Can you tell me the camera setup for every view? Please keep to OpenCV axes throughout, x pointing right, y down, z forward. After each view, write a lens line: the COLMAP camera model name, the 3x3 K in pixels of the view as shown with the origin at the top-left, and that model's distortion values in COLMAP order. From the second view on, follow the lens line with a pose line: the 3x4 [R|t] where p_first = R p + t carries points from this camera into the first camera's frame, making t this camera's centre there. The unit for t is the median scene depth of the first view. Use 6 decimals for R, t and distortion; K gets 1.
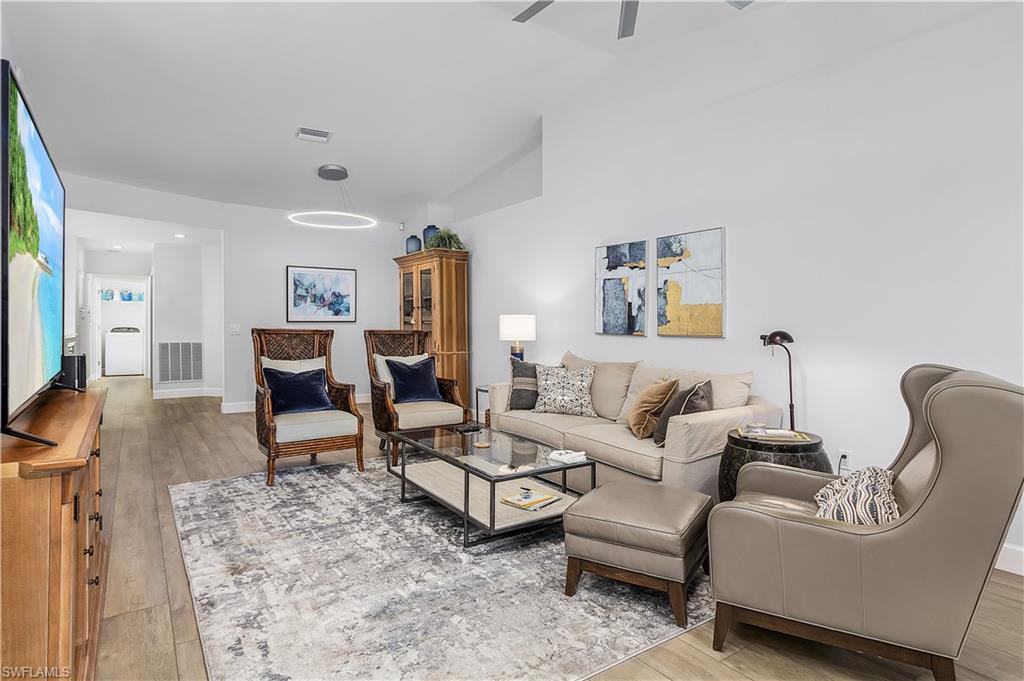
lens RADIAL K [[552.3, 0, 493.0], [0, 552.3, 325.9], [0, 0, 1]] dist [0.001325, 0.000353]
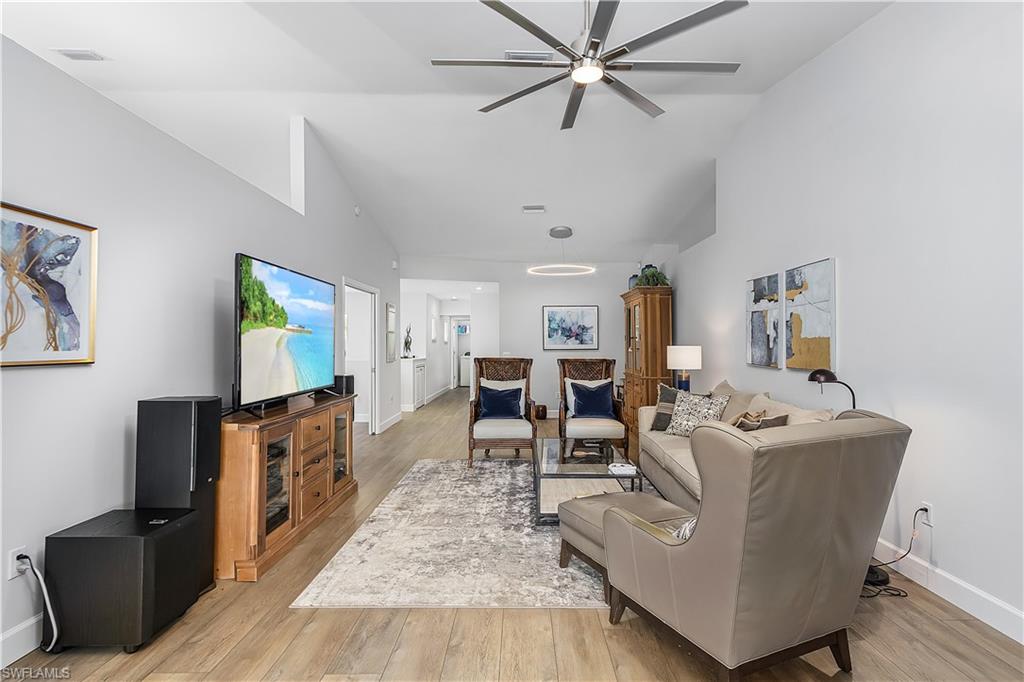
lens RADIAL K [[515.9, 0, 512.0], [0, 515.9, 341.0], [0, 0, 1]] dist [0.000082, 0.000146]
pose [[0.826118, -0.011099, -0.563388, 0.401545], [0.005061, 0.999912, -0.012277, -0.022169], [0.563475, 0.007291, 0.826101, -0.051004]]
